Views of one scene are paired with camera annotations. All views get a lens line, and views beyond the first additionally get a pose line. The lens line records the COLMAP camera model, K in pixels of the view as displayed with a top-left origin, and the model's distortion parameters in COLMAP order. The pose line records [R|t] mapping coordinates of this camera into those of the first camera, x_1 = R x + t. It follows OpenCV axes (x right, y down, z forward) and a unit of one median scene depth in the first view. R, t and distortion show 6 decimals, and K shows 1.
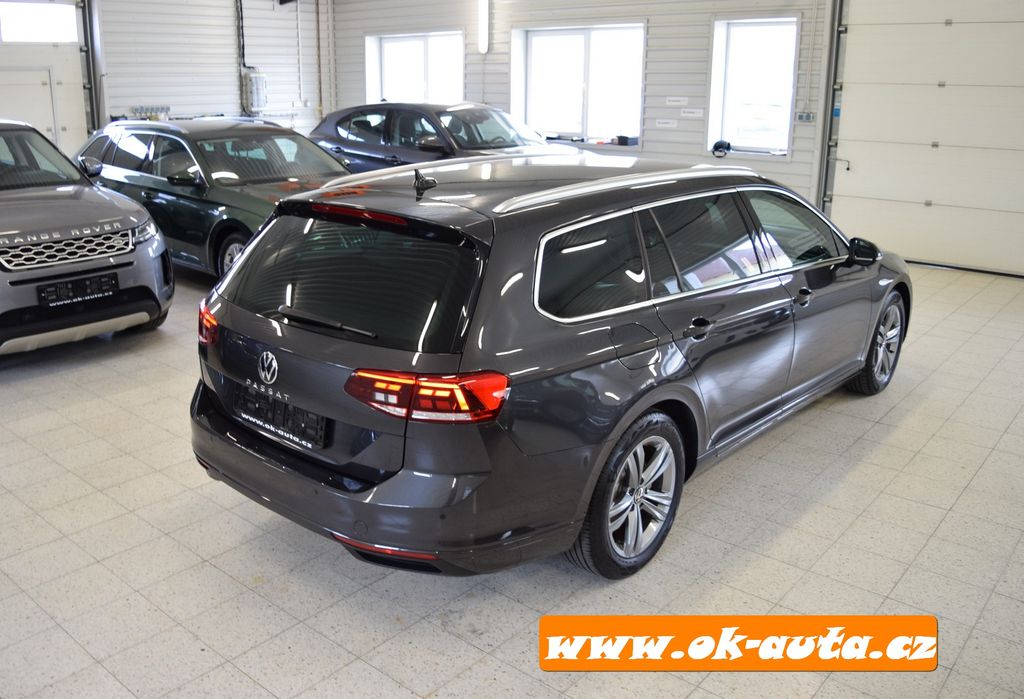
lens RADIAL K [[883.3, 0, 466.4], [0, 883.3, 318.8], [0, 0, 1]] dist [-0.086085, 0.010285]
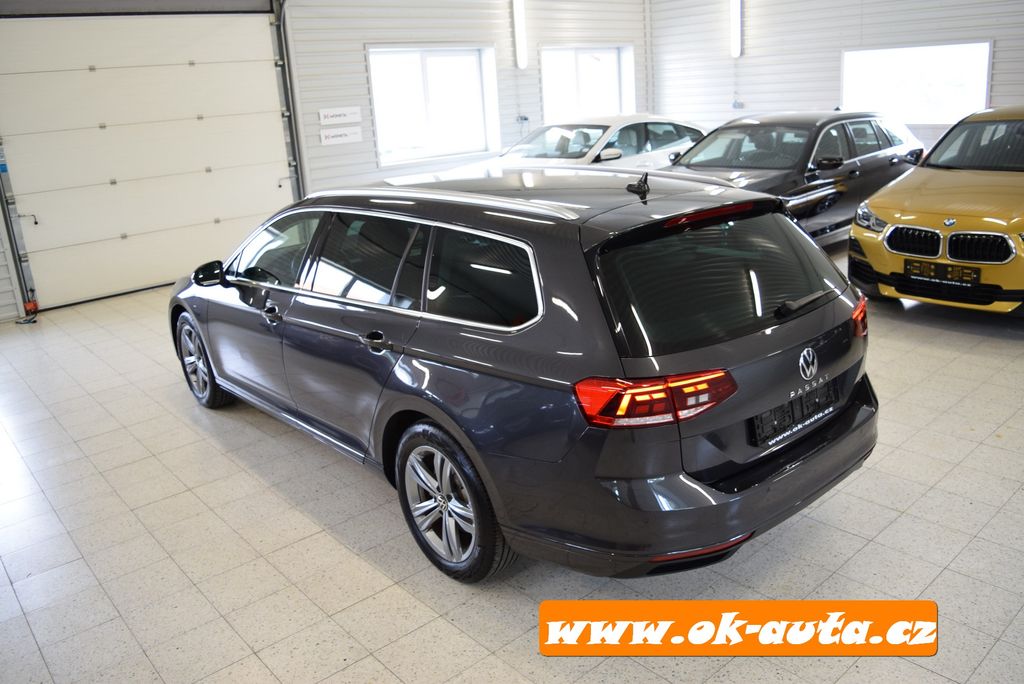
lens RADIAL K [[804.2, 0, 514.9], [0, 804.2, 337.1], [0, 0, 1]] dist [-0.085518, 0.009791]
pose [[0.122957, -0.295411, 0.947425, -0.958938], [0.322812, 0.914657, 0.243300, -0.258137], [-0.938442, 0.275925, 0.207826, 0.959805]]
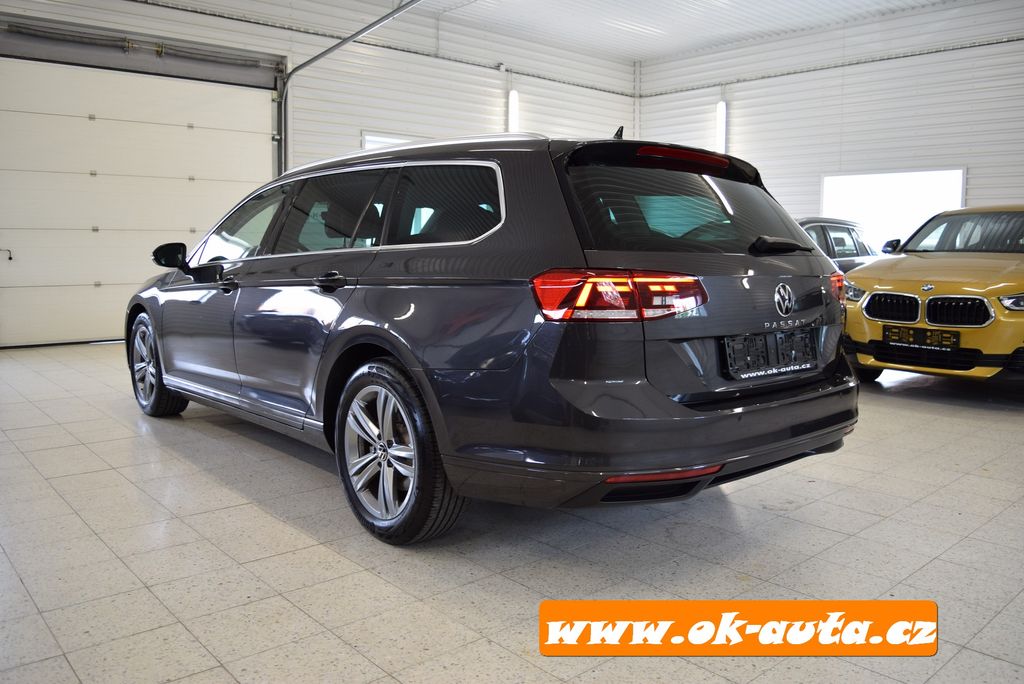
lens RADIAL K [[804.2, 0, 514.9], [0, 804.2, 337.1], [0, 0, 1]] dist [-0.085518, 0.009791]
pose [[0.113466, -0.105749, 0.987898, -0.948899], [0.251316, 0.965038, 0.074437, -0.035467], [-0.961231, 0.239829, 0.136075, 1.005647]]
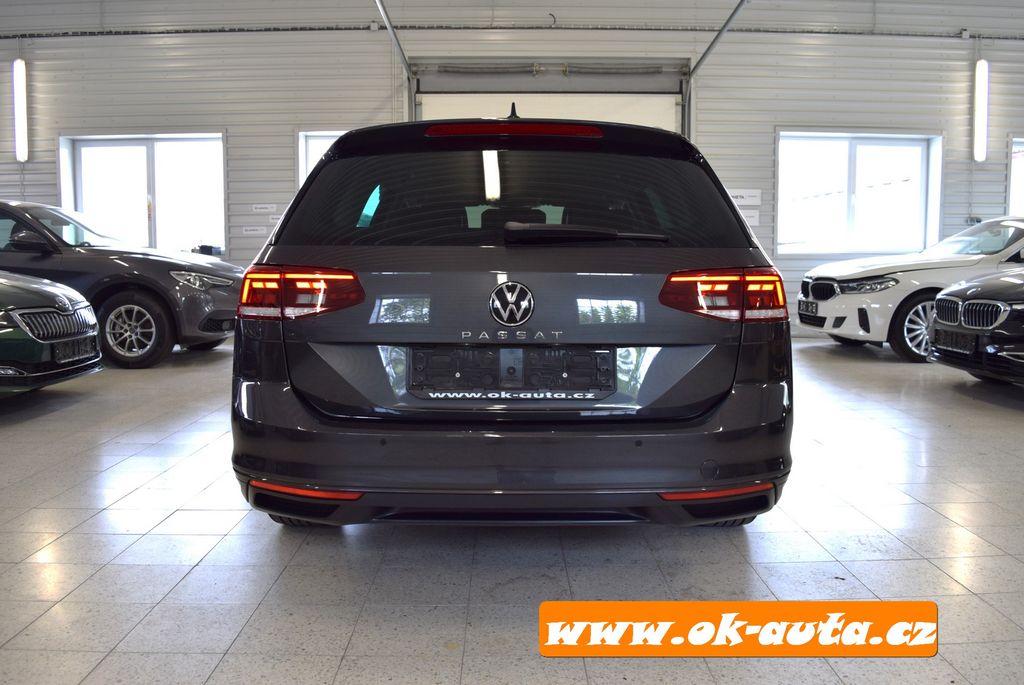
lens RADIAL K [[822.8, 0, 512.0], [0, 822.8, 342.5], [0, 0, 1]] dist [-0.084987, 0.009137]
pose [[0.738259, -0.070753, 0.670796, -0.586400], [0.177305, 0.979867, -0.091785, 0.128234], [-0.650797, 0.186697, 0.735940, 0.435129]]
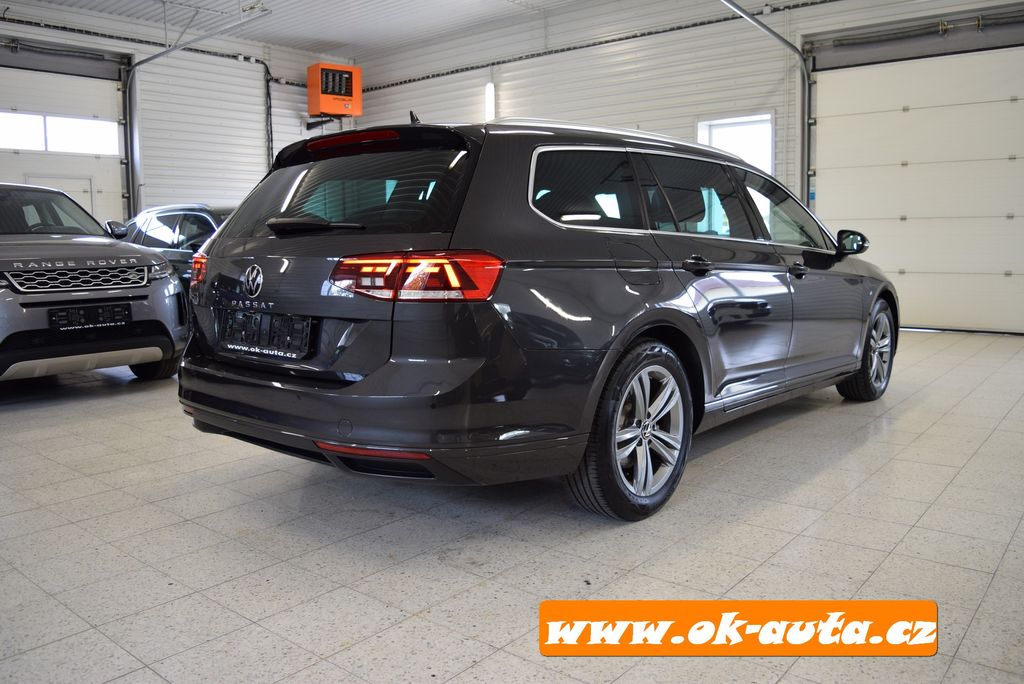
lens RADIAL K [[804.2, 0, 514.9], [0, 804.2, 337.1], [0, 0, 1]] dist [-0.085518, 0.009791]
pose [[0.999065, -0.017788, 0.039405, 0.020058], [0.023477, 0.988563, -0.148971, 0.216677], [-0.036305, 0.149757, 0.988056, 0.122537]]
